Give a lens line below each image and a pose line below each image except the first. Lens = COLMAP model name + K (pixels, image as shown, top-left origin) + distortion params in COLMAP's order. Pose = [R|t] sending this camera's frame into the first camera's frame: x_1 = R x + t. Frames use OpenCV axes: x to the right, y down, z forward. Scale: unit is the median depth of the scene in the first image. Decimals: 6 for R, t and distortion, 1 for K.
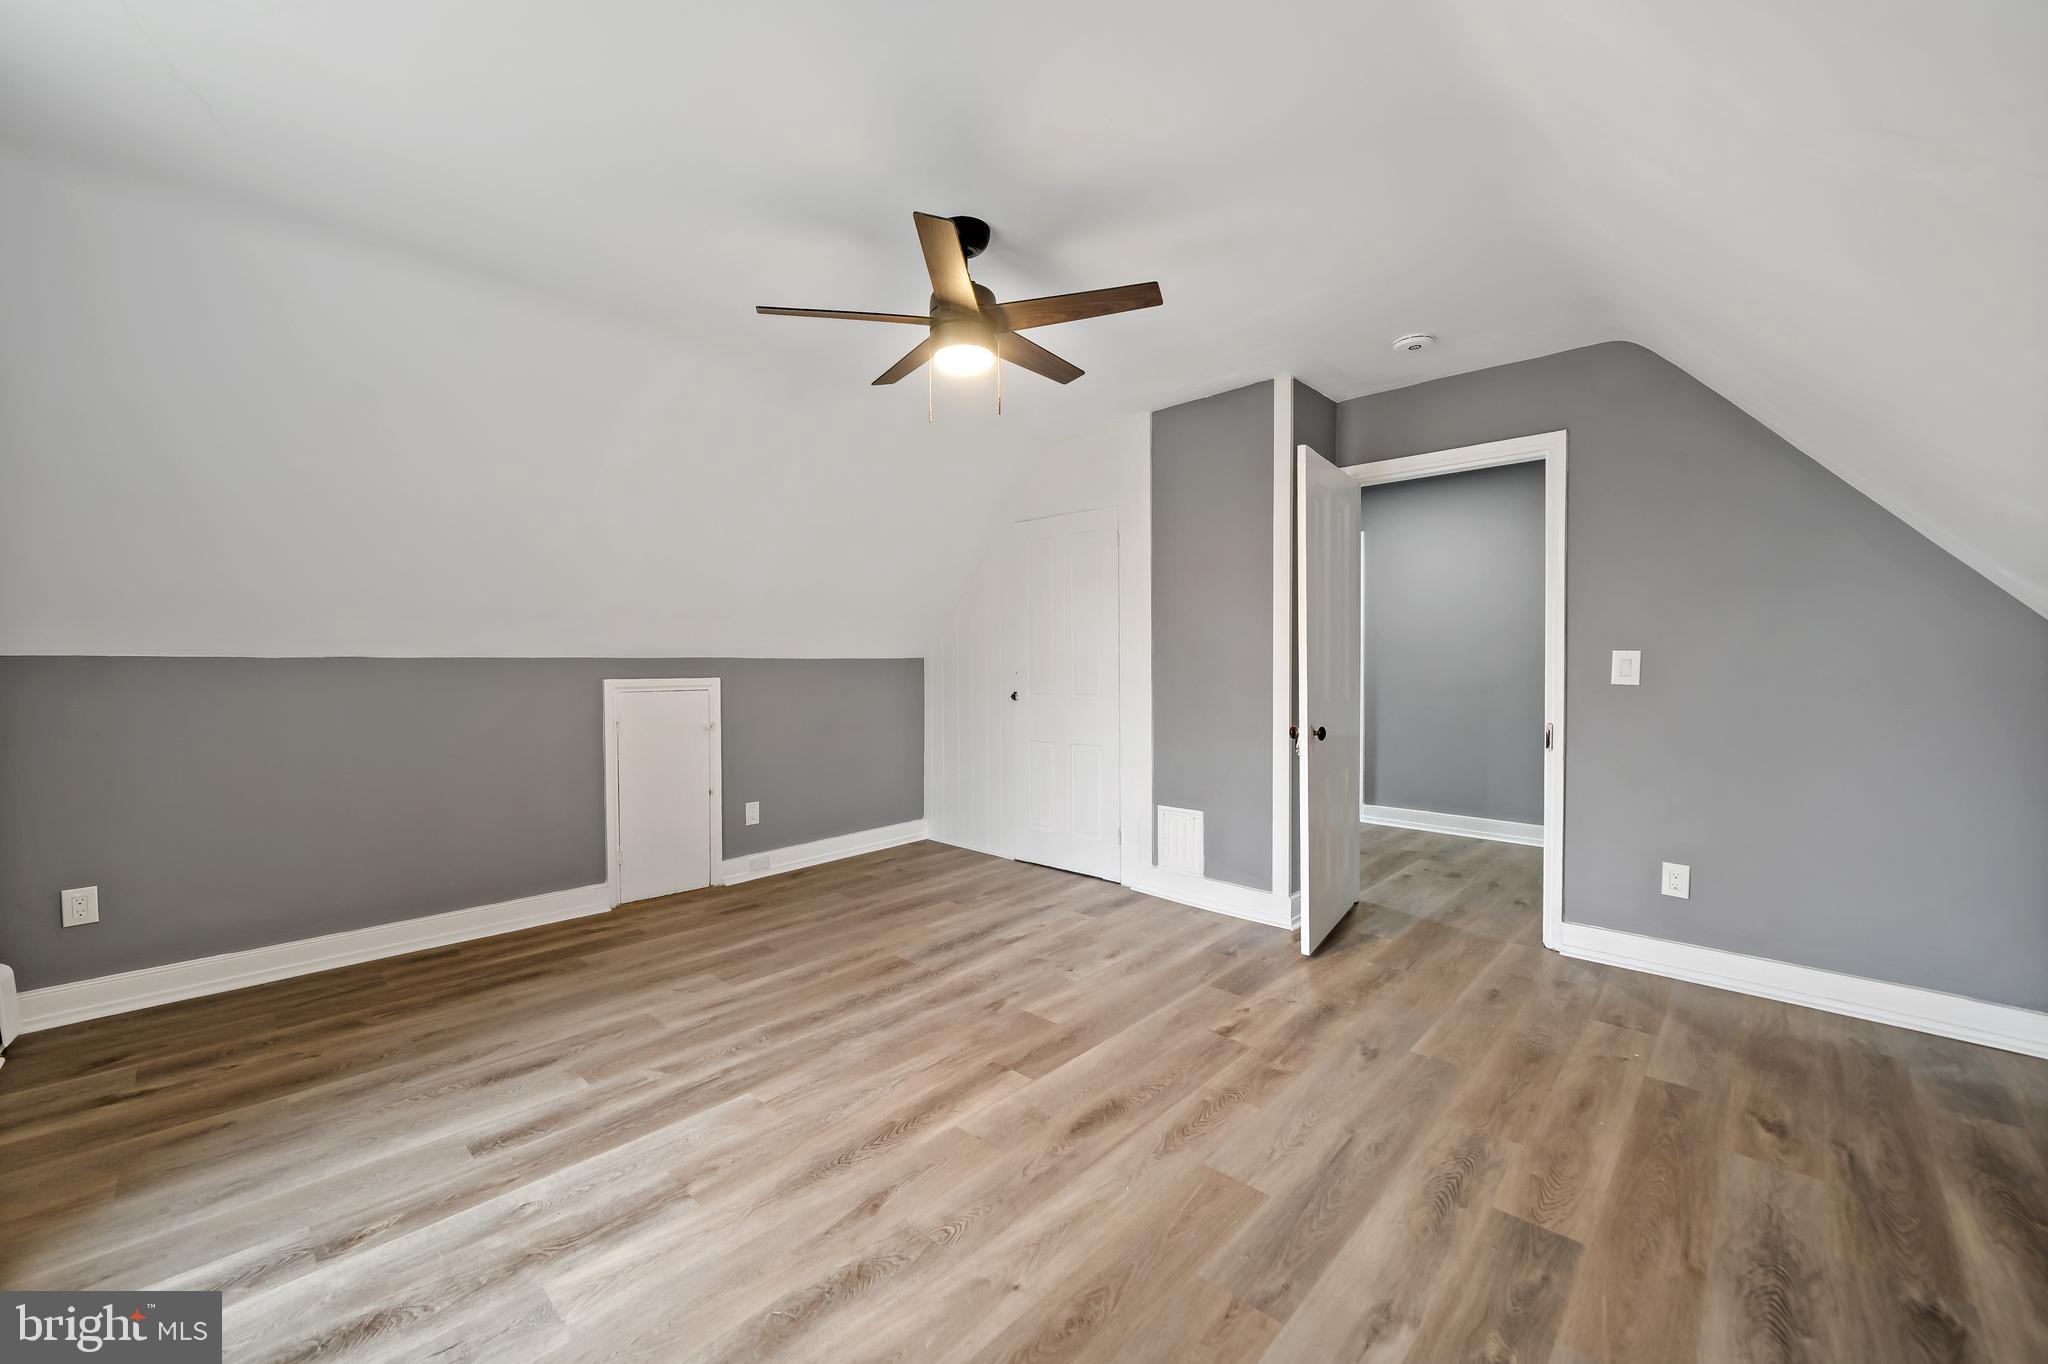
lens RADIAL K [[813.0, 0, 1016.1], [0, 813.0, 677.2], [0, 0, 1]] dist [-0.000912, -0.000146]
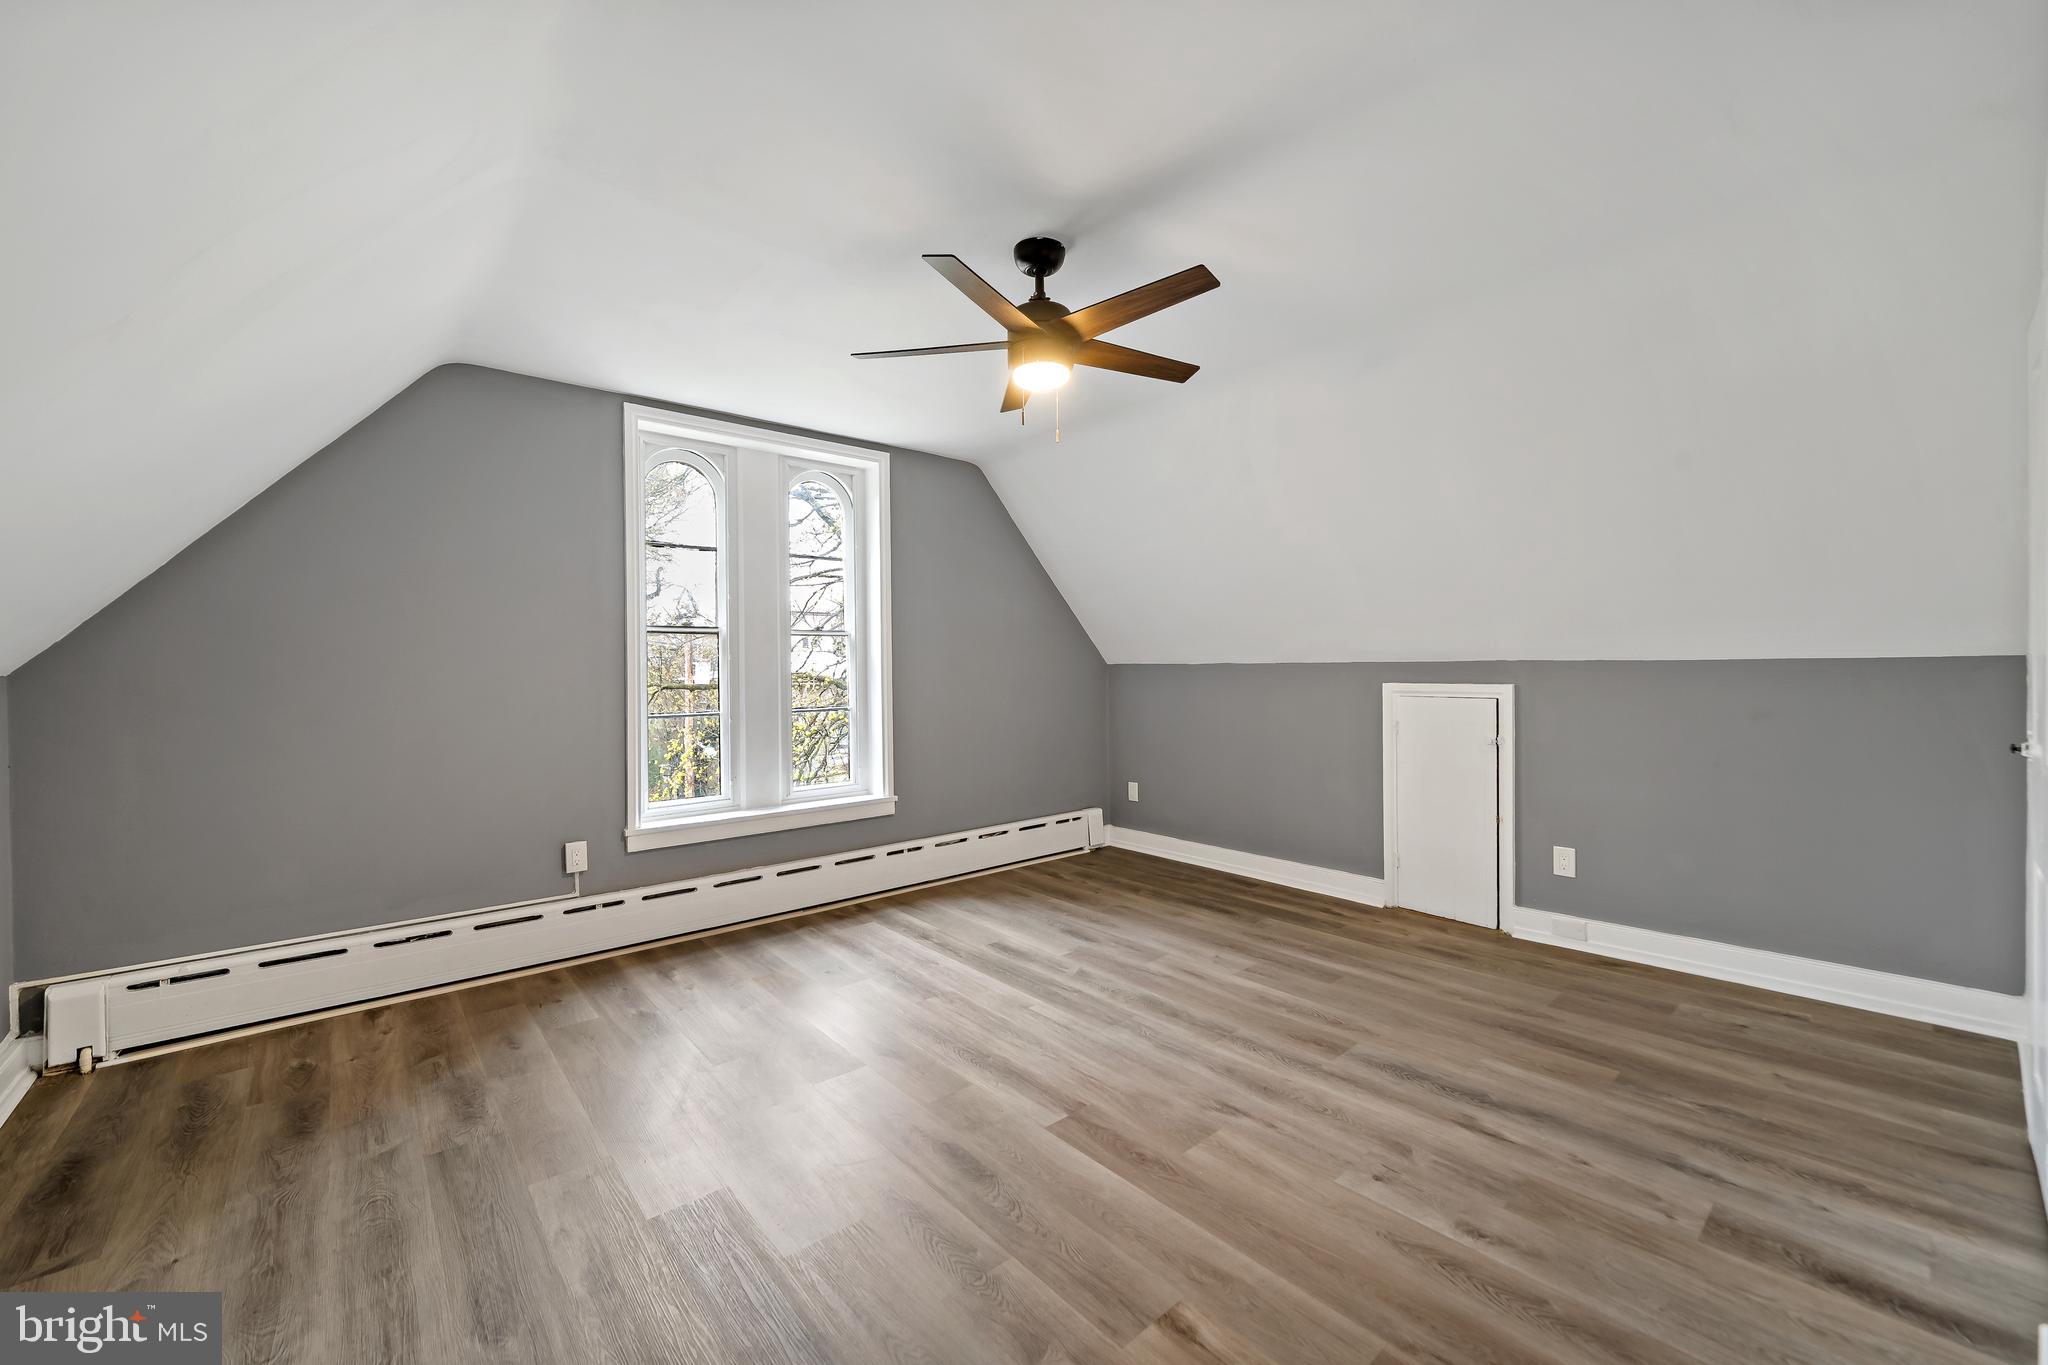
lens RADIAL K [[813.0, 0, 1015.5], [0, 813.0, 673.3], [0, 0, 1]] dist [-0.000912, -0.000146]
pose [[-0.115626, 0.012459, -0.993215, 0.722348], [-0.009523, 0.999861, 0.013651, -0.024028], [0.993247, 0.011037, -0.115491, 0.825450]]
